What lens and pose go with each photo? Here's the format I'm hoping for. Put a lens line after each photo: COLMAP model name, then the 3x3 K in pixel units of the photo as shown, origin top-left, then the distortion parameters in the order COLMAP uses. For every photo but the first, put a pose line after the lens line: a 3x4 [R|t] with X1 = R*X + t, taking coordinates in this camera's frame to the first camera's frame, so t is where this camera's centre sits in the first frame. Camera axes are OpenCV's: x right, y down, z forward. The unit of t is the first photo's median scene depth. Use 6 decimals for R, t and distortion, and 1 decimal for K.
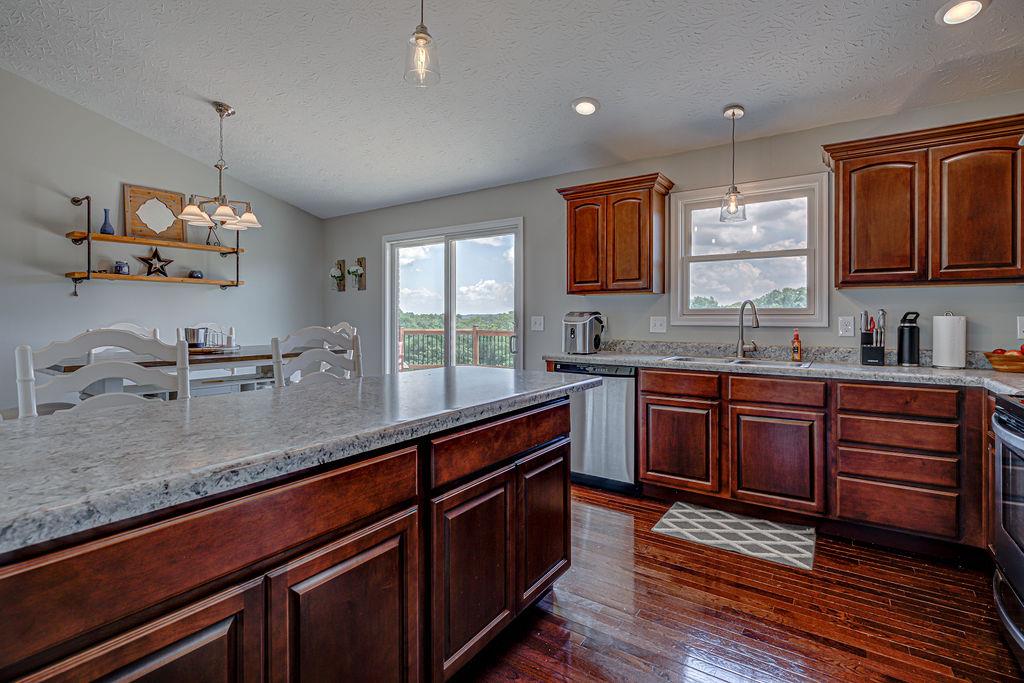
lens RADIAL K [[485.5, 0, 509.4], [0, 485.5, 319.1], [0, 0, 1]] dist [-0.000625, -0.000137]
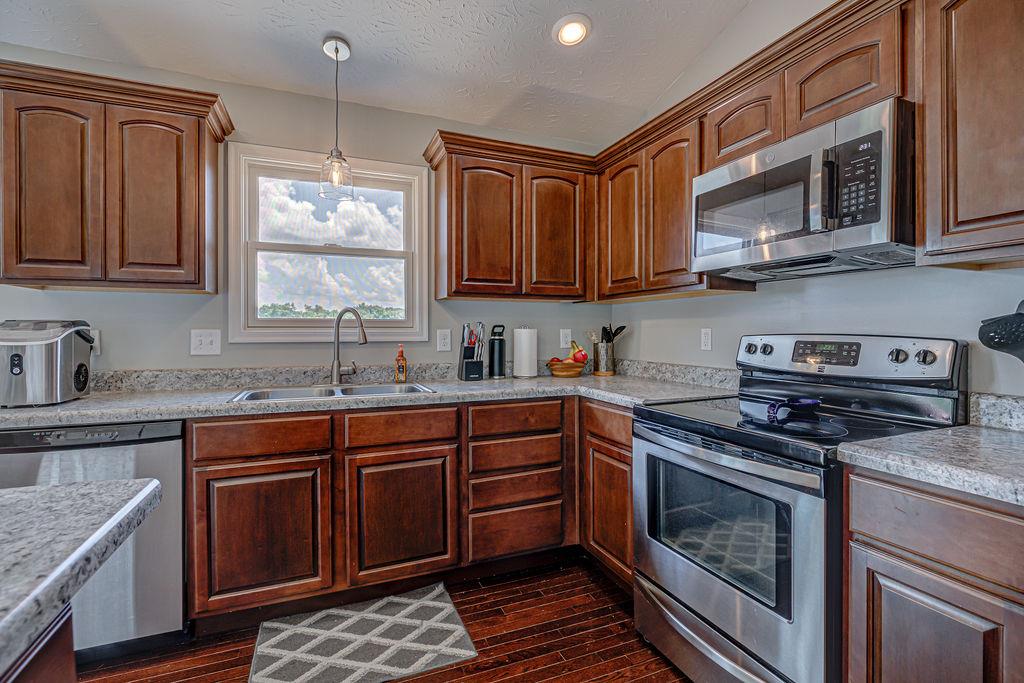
lens RADIAL K [[470.4, 0, 512.1], [0, 470.4, 332.5], [0, 0, 1]] dist [-0.005946, -0.000816]
pose [[0.556219, -0.005490, 0.831018, 0.024487], [0.005070, 0.999982, 0.003213, -0.001908], [-0.831020, 0.002426, 0.556237, 0.416635]]
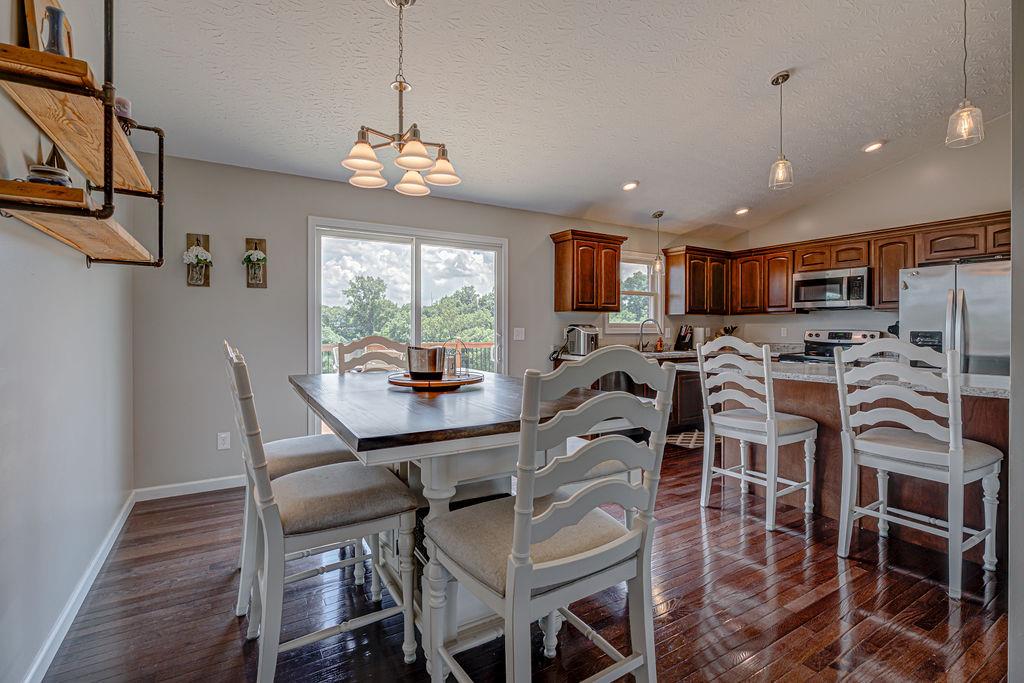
lens RADIAL K [[470.4, 0, 512.1], [0, 470.4, 332.5], [0, 0, 1]] dist [-0.005946, -0.000816]
pose [[0.419005, -0.008166, 0.907947, -1.432369], [0.003048, 0.999967, 0.007587, -0.003438], [-0.907979, -0.000412, 0.419016, 0.806133]]
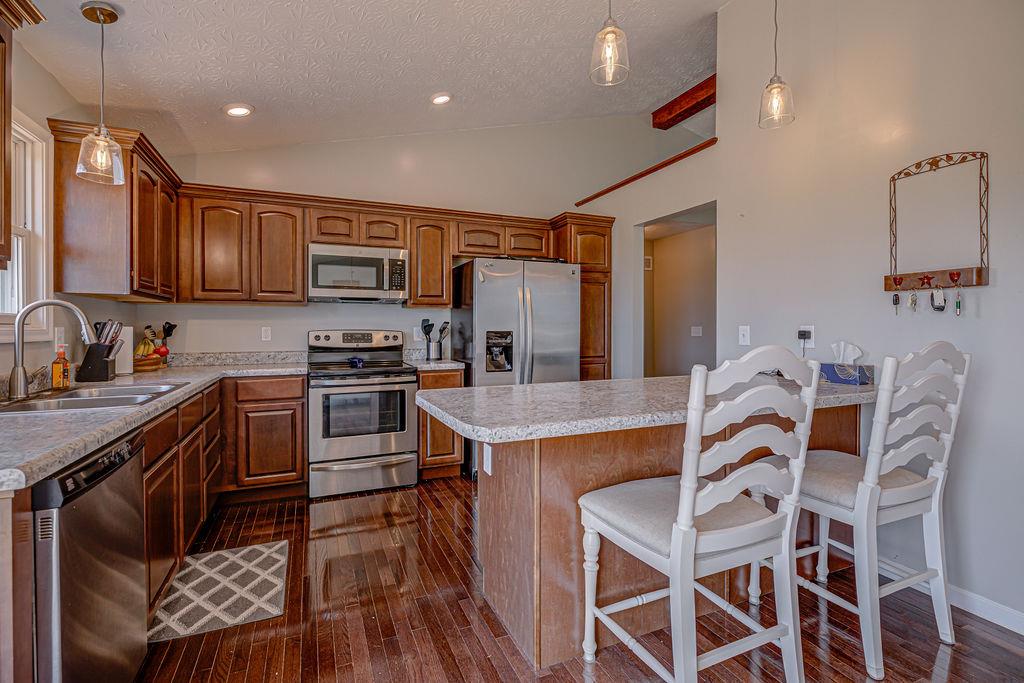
lens RADIAL K [[470.4, 0, 512.1], [0, 470.4, 332.5], [0, 0, 1]] dist [-0.005946, -0.000816]
pose [[-0.841666, -0.008660, 0.539930, -0.359983], [-0.000333, 0.999880, 0.015520, -0.009213], [-0.539999, 0.012883, -0.841567, 1.301056]]
